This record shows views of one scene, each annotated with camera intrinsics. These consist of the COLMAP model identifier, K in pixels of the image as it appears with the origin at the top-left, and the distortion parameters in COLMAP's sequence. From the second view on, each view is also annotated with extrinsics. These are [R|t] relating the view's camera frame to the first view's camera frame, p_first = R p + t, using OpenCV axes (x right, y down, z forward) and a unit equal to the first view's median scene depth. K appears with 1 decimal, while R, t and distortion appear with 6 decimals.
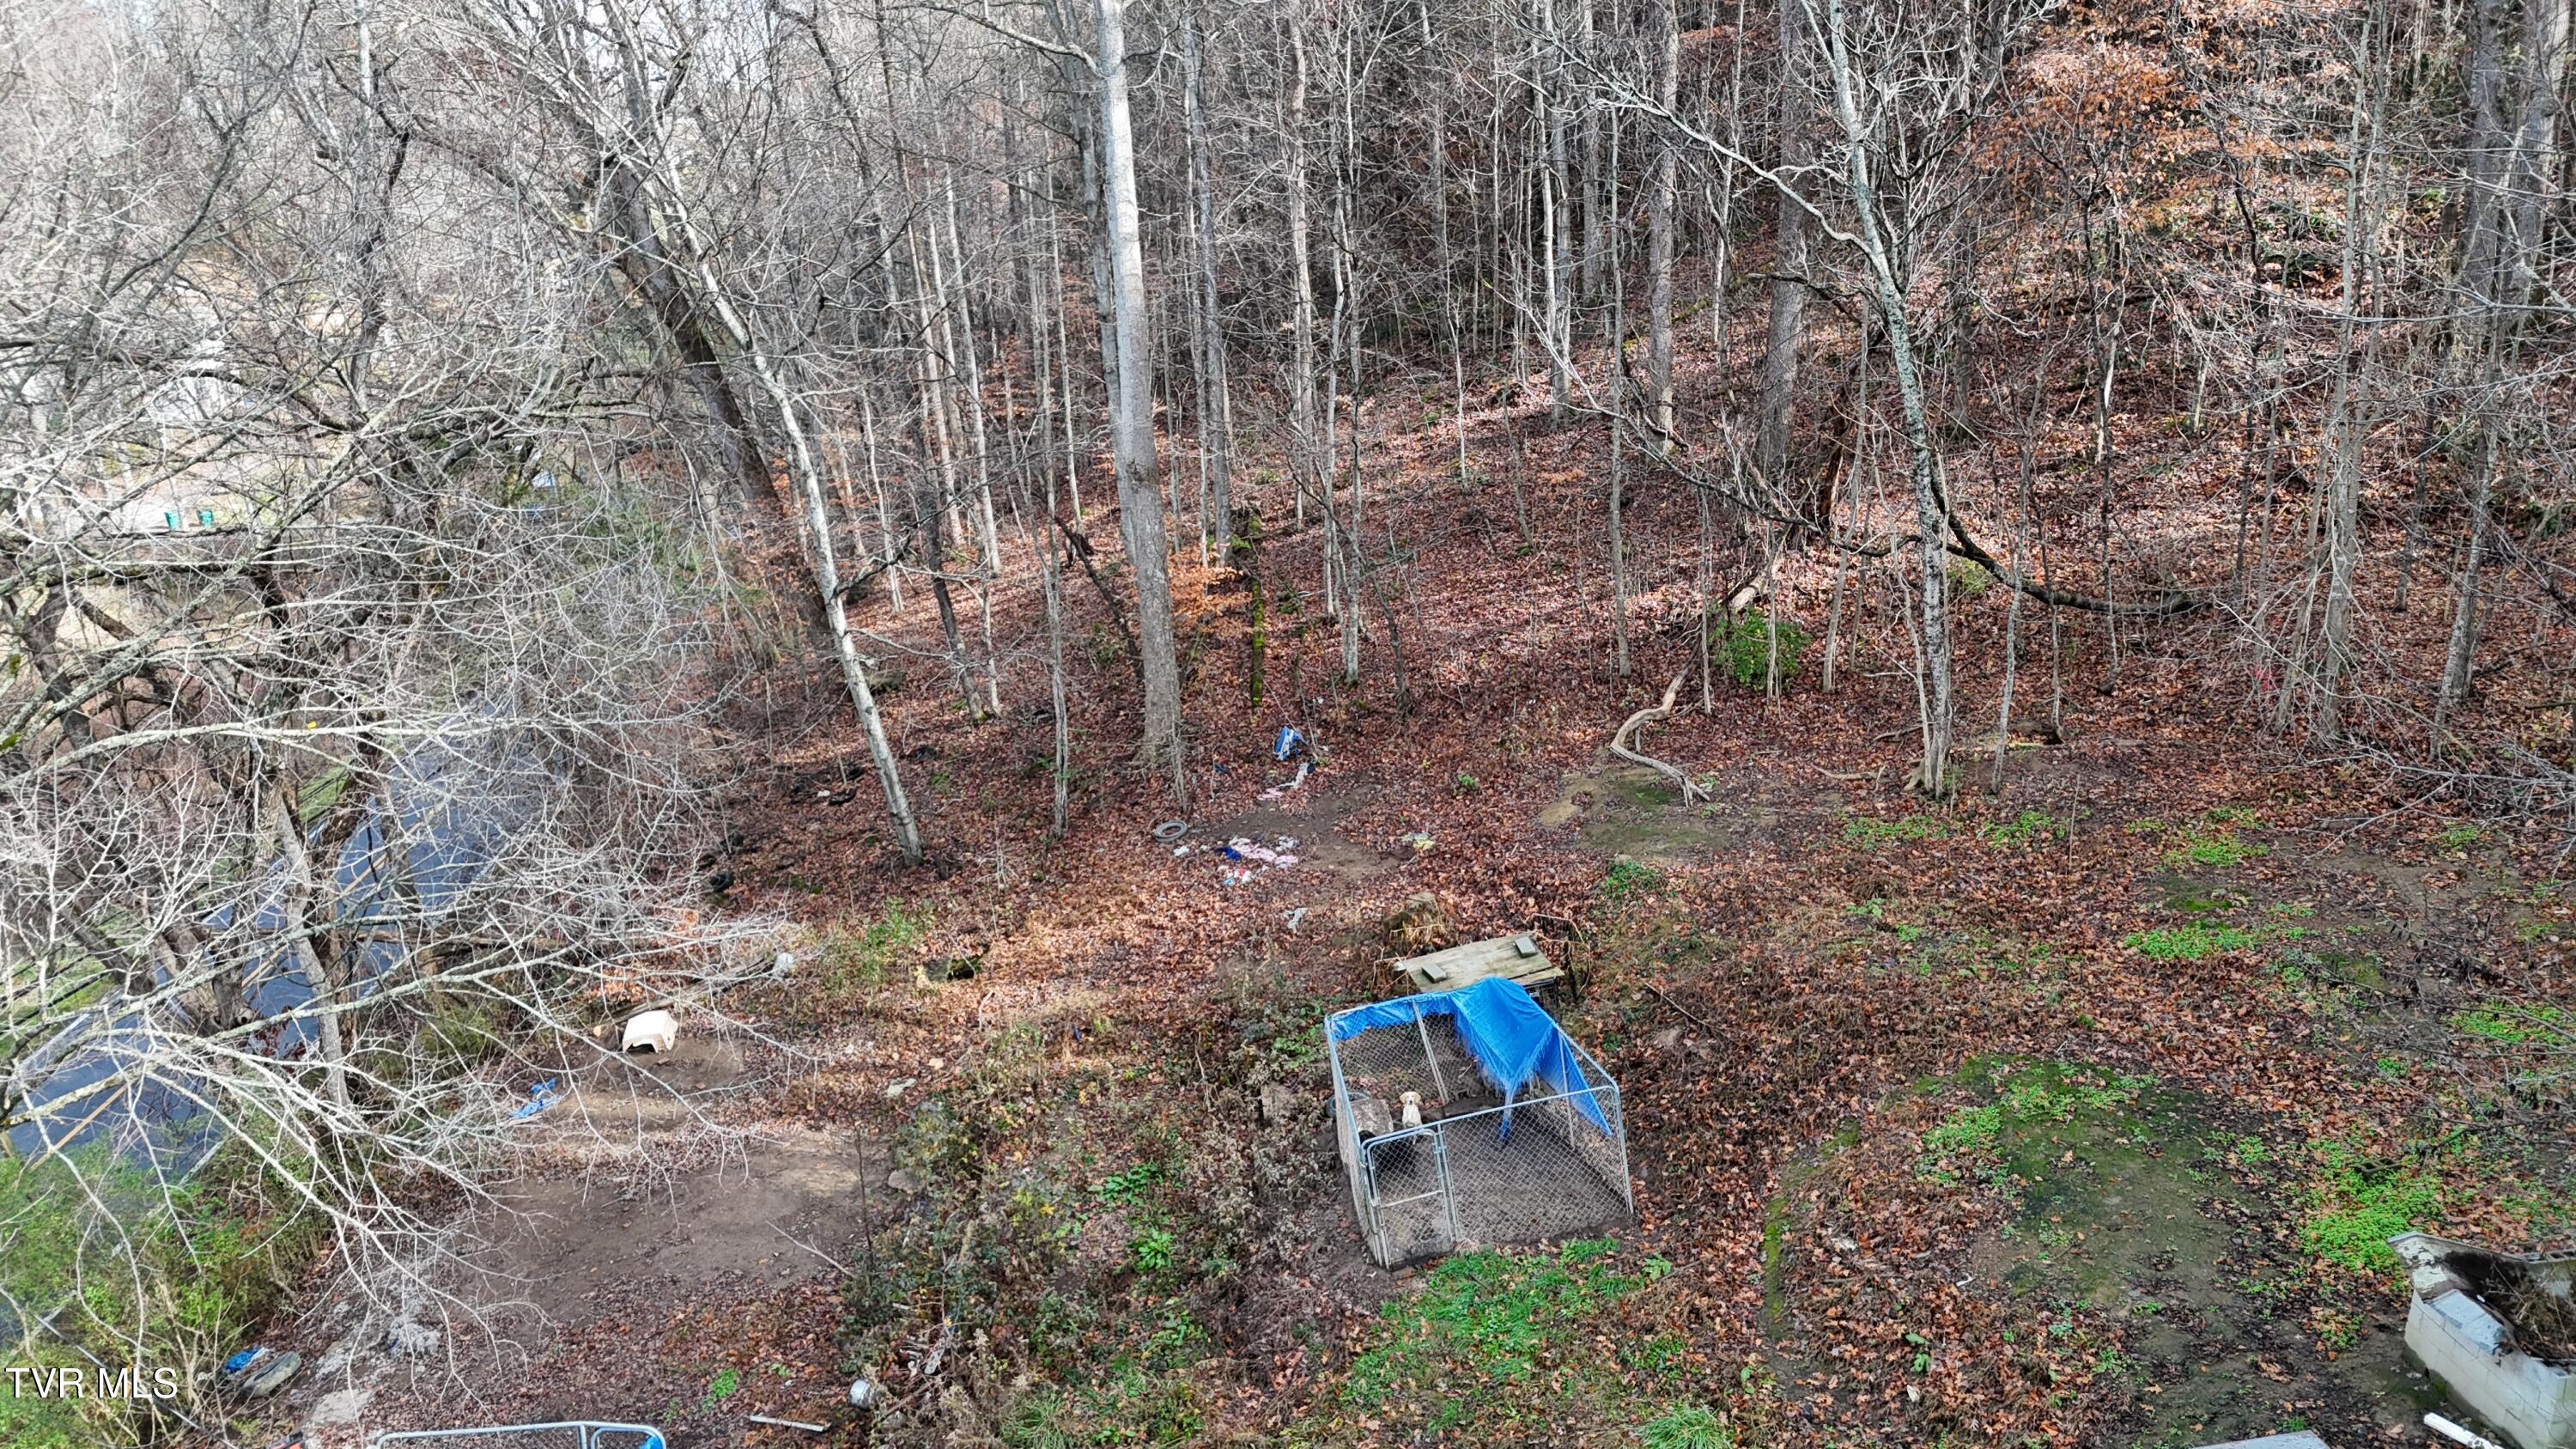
lens RADIAL K [[1887.8, 0, 1297.3], [0, 1887.8, 720.2], [0, 0, 1]] dist [0.087246, -0.081196]
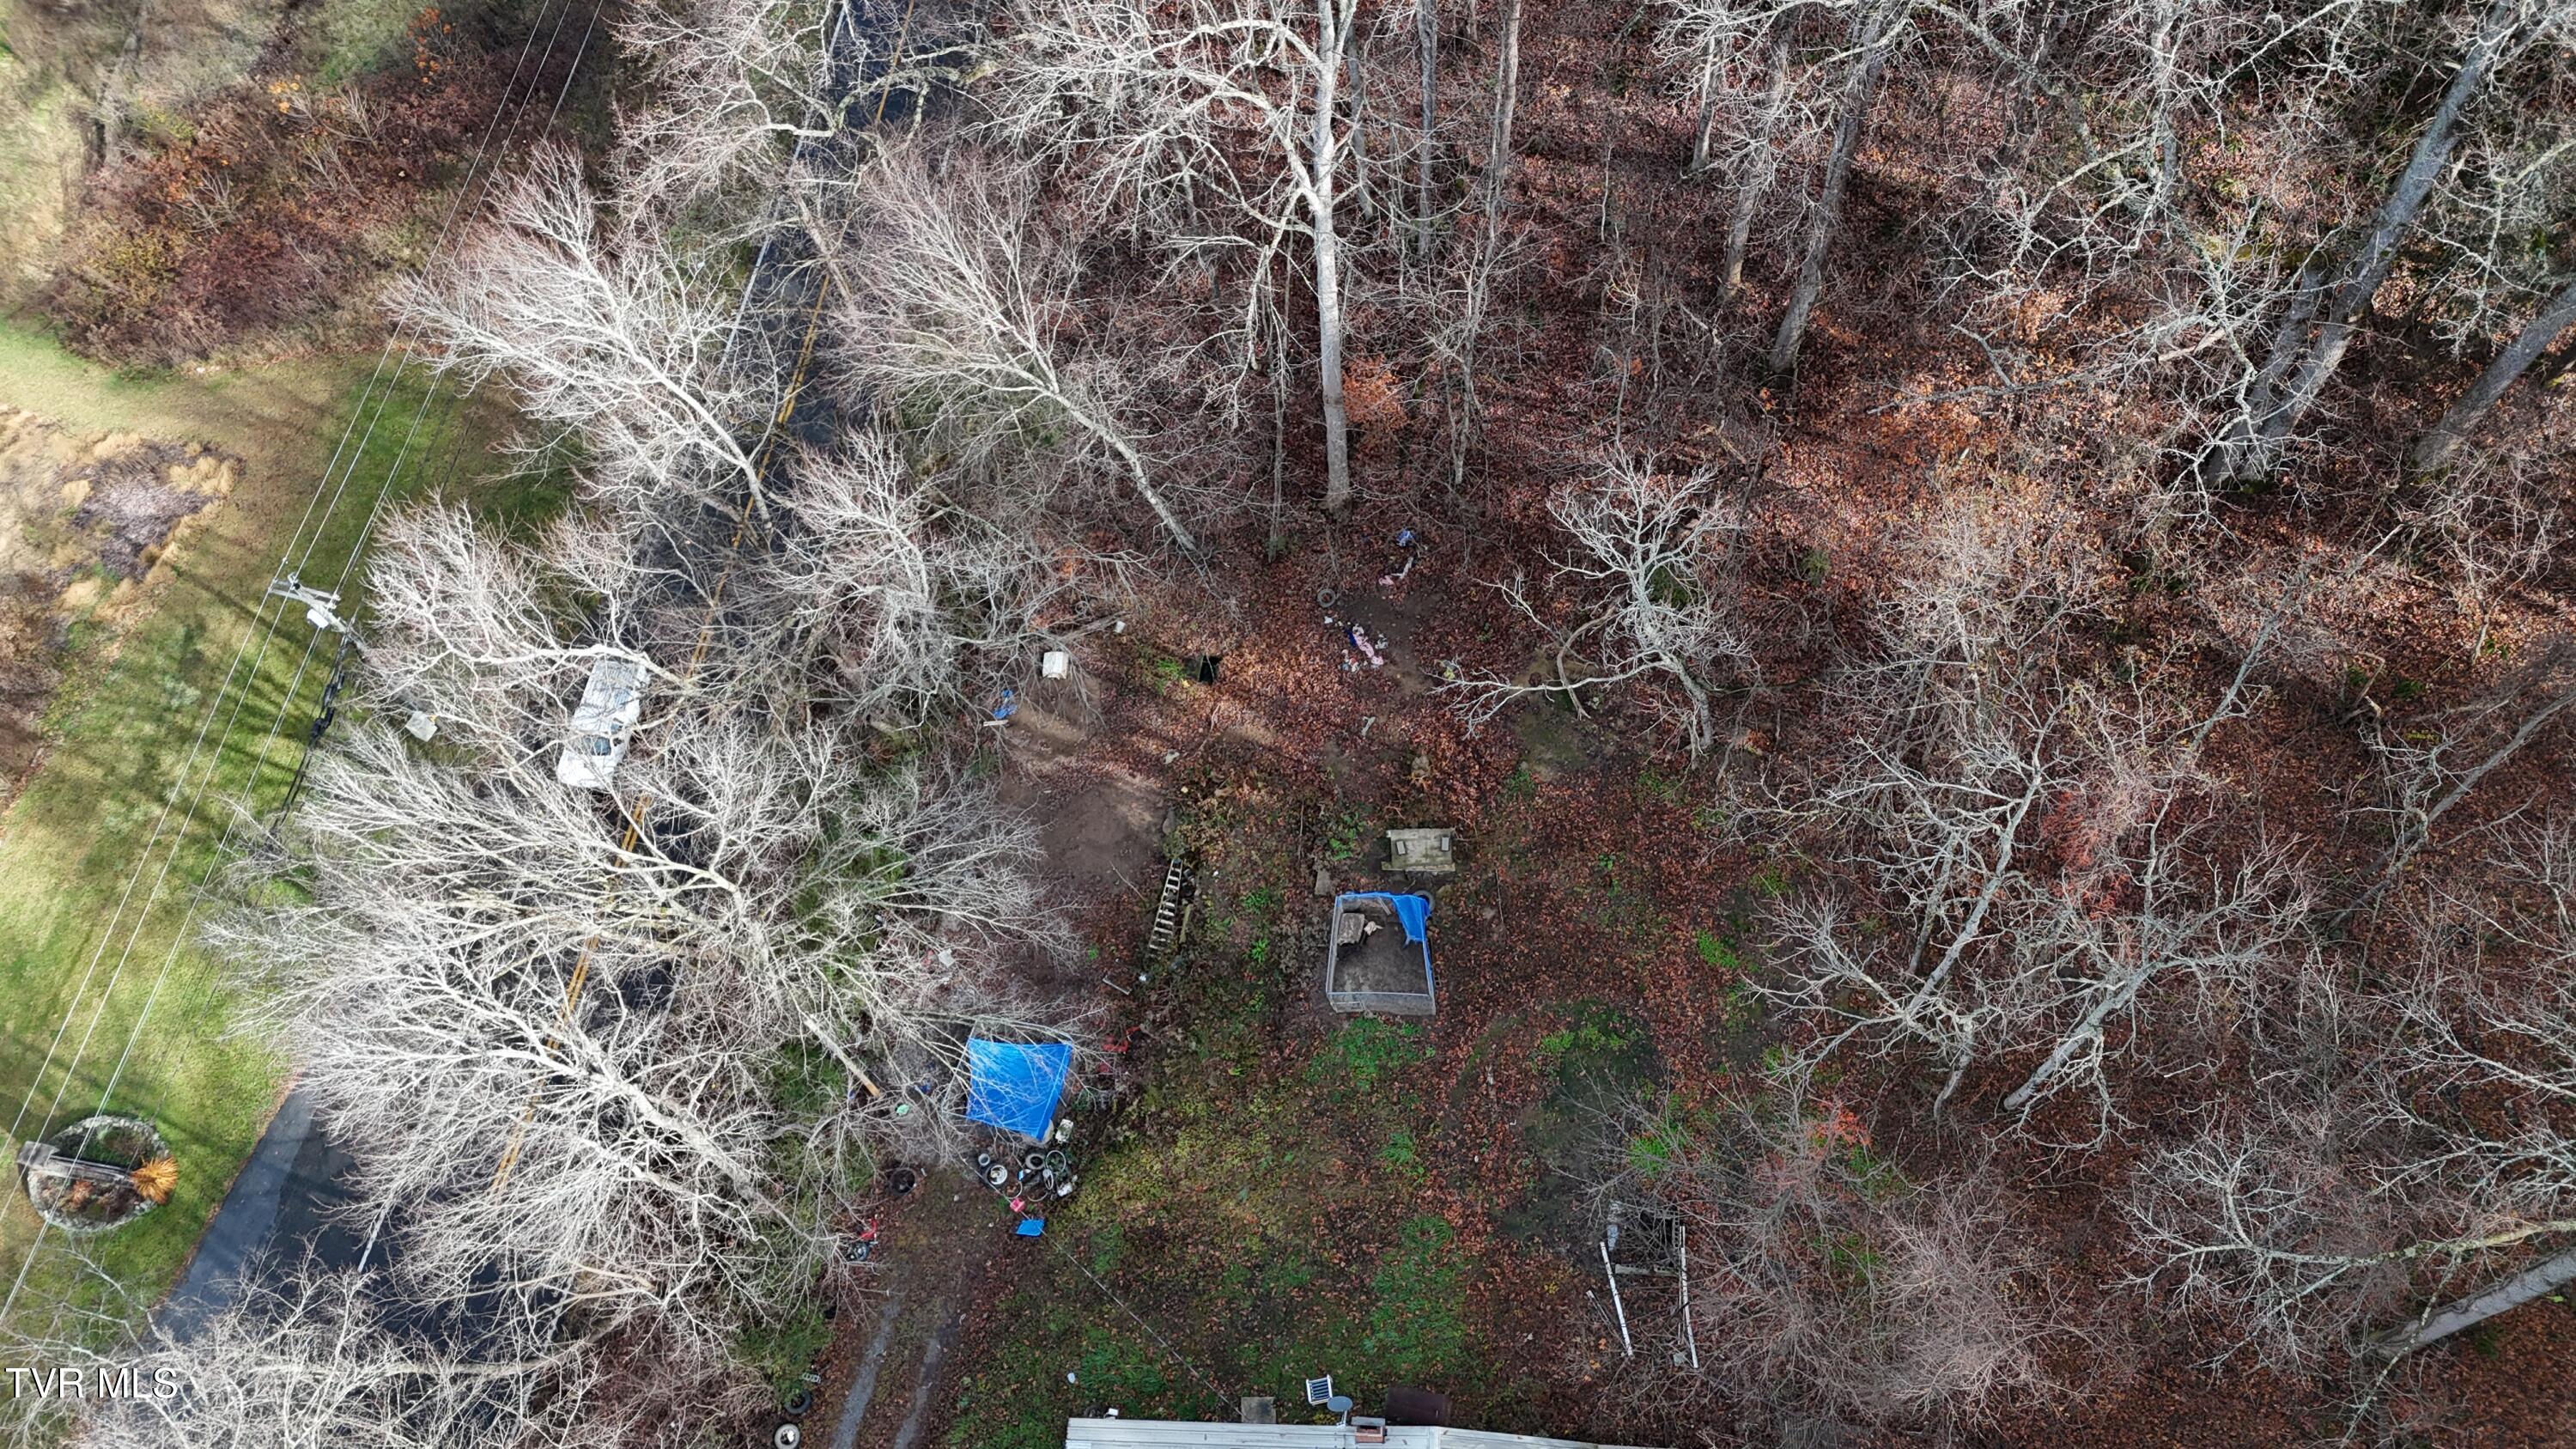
lens RADIAL K [[1874.1, 0, 1291.8], [0, 1874.1, 723.9], [0, 0, 1]] dist [0.077504, -0.083165]
pose [[0.974119, 0.199349, -0.106542, 0.136373], [-0.060676, 0.684674, 0.726319, -1.373298], [0.217738, -0.701057, 0.679050, -0.354382]]
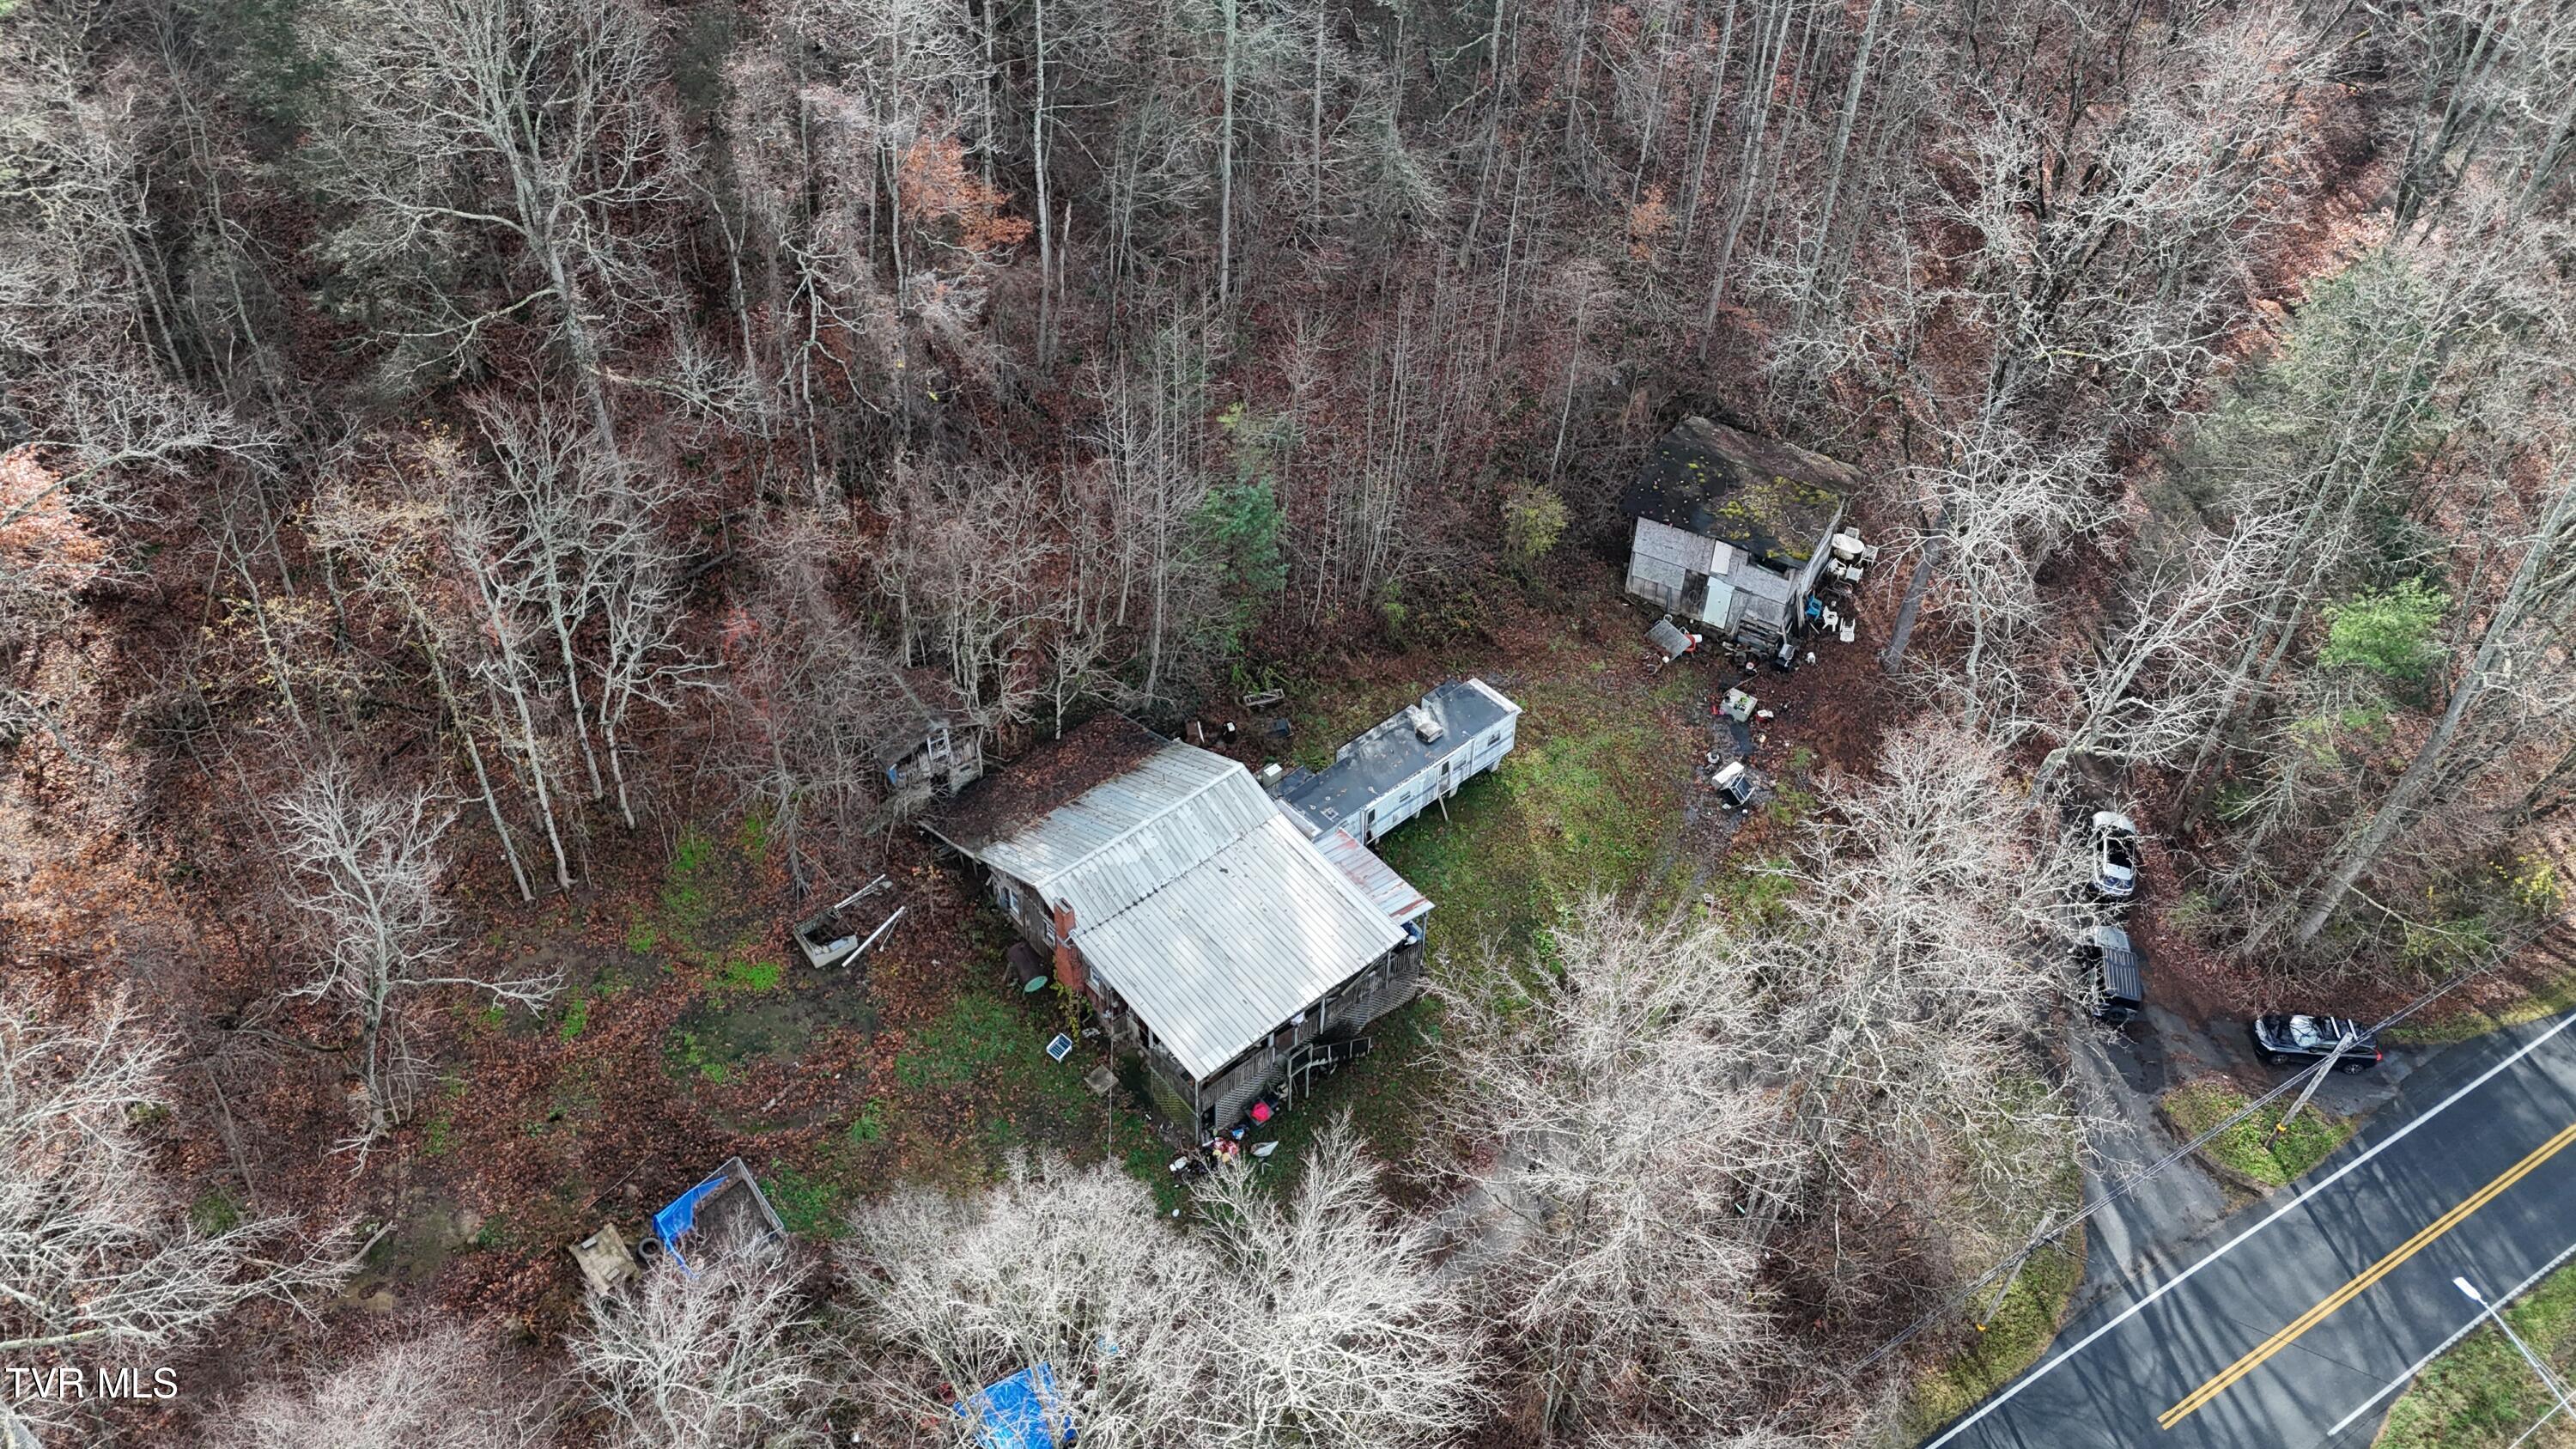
lens RADIAL K [[1856.2, 0, 1288.0], [0, 1856.2, 724.5], [0, 0, 1]] dist [0.087656, -0.097507]
pose [[-0.508400, -0.587001, 0.630047, -1.213473], [0.238467, 0.607073, 0.758021, -1.576043], [-0.827444, 0.535623, -0.168656, 0.331255]]
